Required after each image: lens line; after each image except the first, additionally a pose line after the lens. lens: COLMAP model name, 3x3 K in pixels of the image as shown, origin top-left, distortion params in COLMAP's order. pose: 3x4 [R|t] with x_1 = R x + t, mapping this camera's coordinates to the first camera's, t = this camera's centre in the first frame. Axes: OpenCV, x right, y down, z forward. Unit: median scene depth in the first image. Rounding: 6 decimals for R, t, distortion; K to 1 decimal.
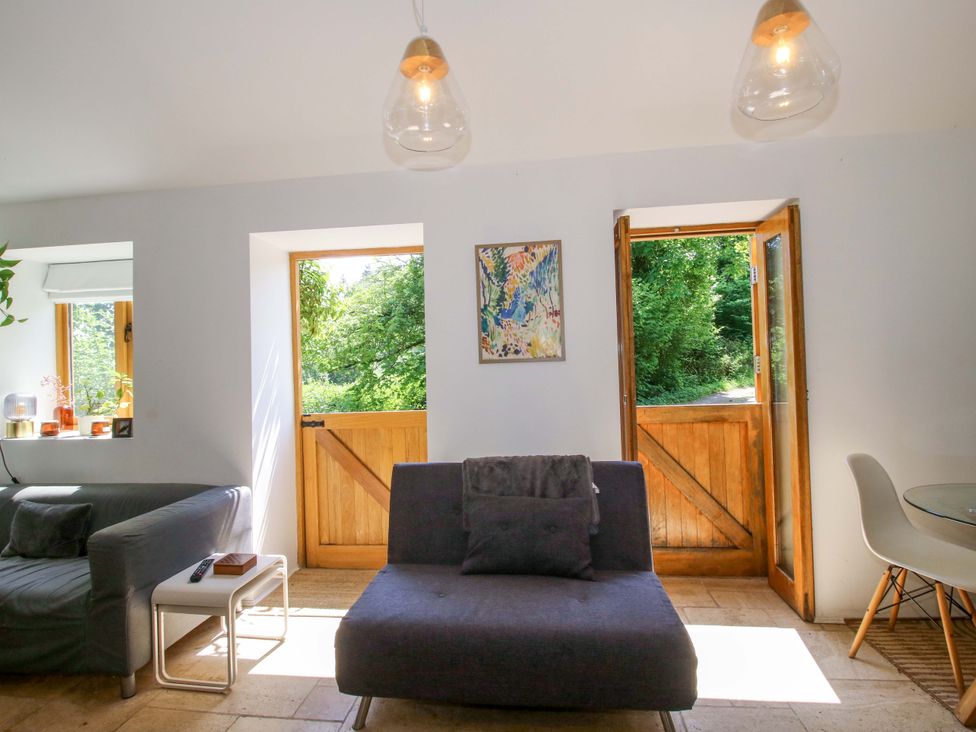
lens RADIAL K [[526.7, 0, 480.3], [0, 526.7, 359.8], [0, 0, 1]] dist [0.004292, -0.017497]
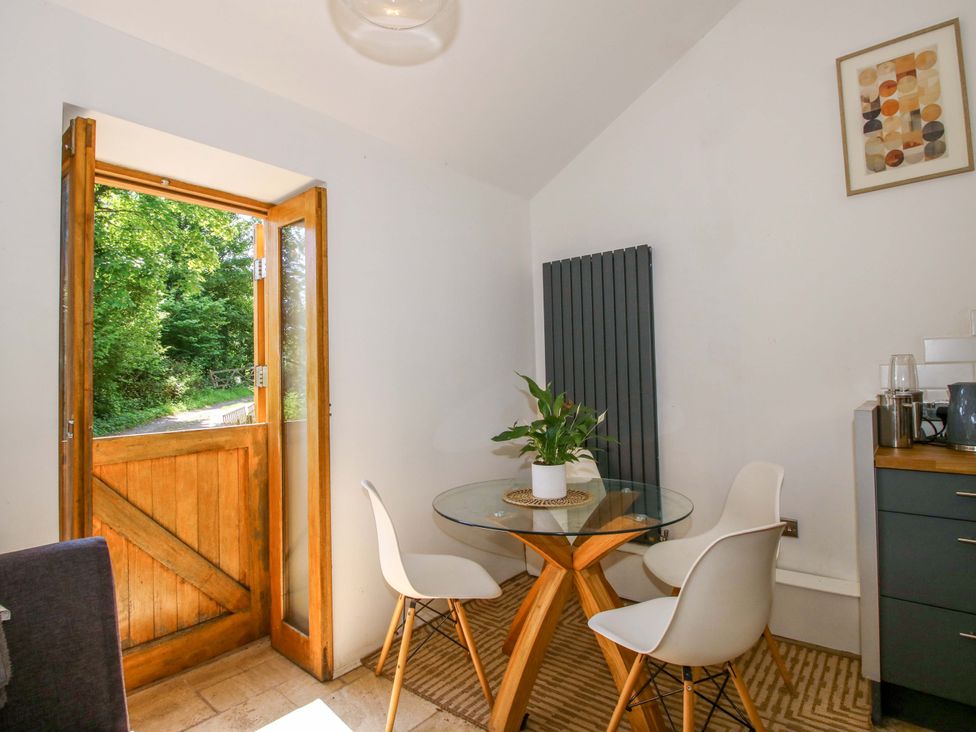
lens RADIAL K [[508.3, 0, 481.6], [0, 508.3, 358.5], [0, 0, 1]] dist [0.002670, -0.015966]
pose [[0.544154, 0.048586, 0.837577, 0.051927], [-0.006414, 0.998533, -0.053756, 0.024573], [-0.838961, 0.023880, 0.543668, 0.312722]]
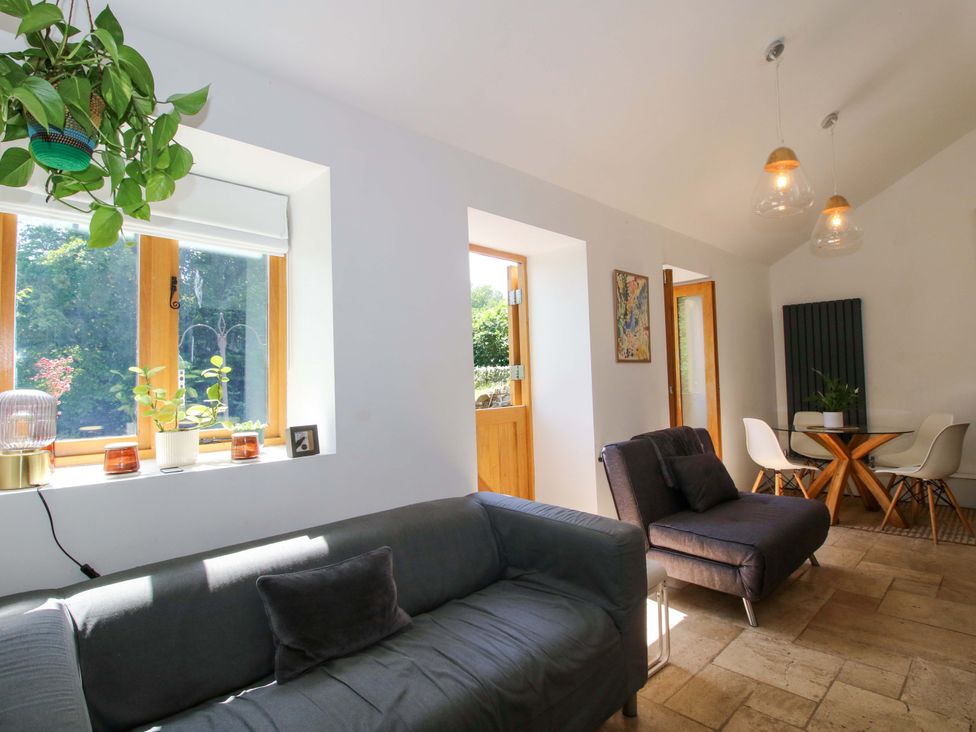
lens RADIAL K [[508.3, 0, 481.6], [0, 508.3, 358.5], [0, 0, 1]] dist [0.002670, -0.015966]
pose [[0.637468, 0.047694, 0.768999, -1.150778], [-0.007904, 0.998435, -0.055371, 0.068055], [-0.770436, 0.029219, 0.636847, 0.473755]]
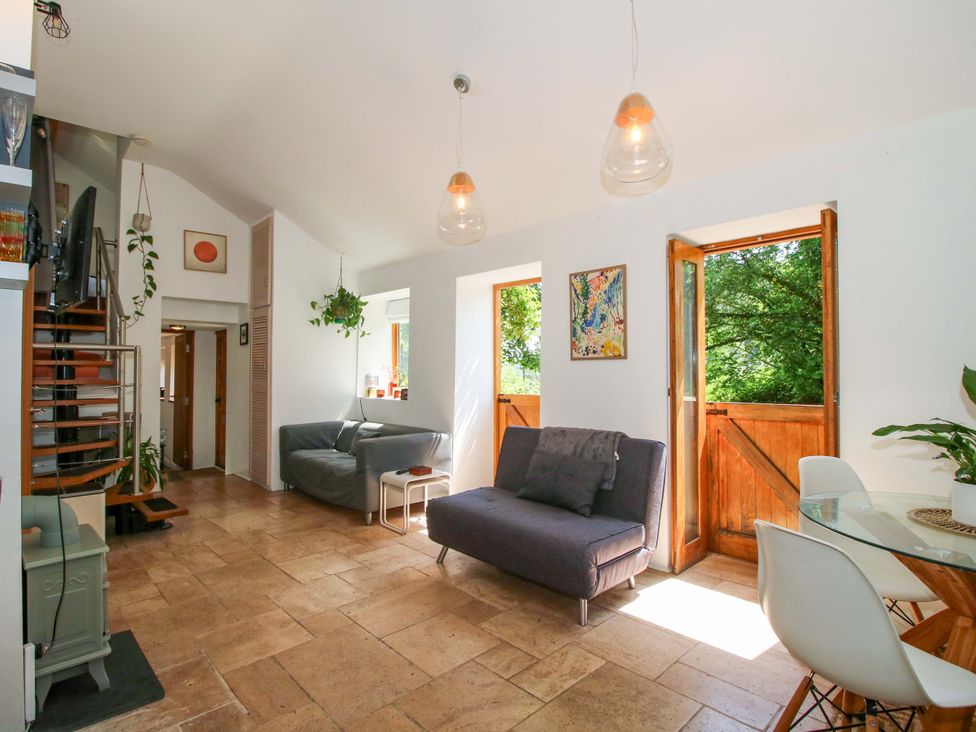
lens RADIAL K [[508.3, 0, 481.6], [0, 508.3, 358.5], [0, 0, 1]] dist [0.002670, -0.015966]
pose [[0.774501, 0.012816, -0.632443, 0.653885], [-0.014784, 0.999888, 0.002158, 0.002603], [0.632400, 0.007679, 0.774604, -0.167978]]
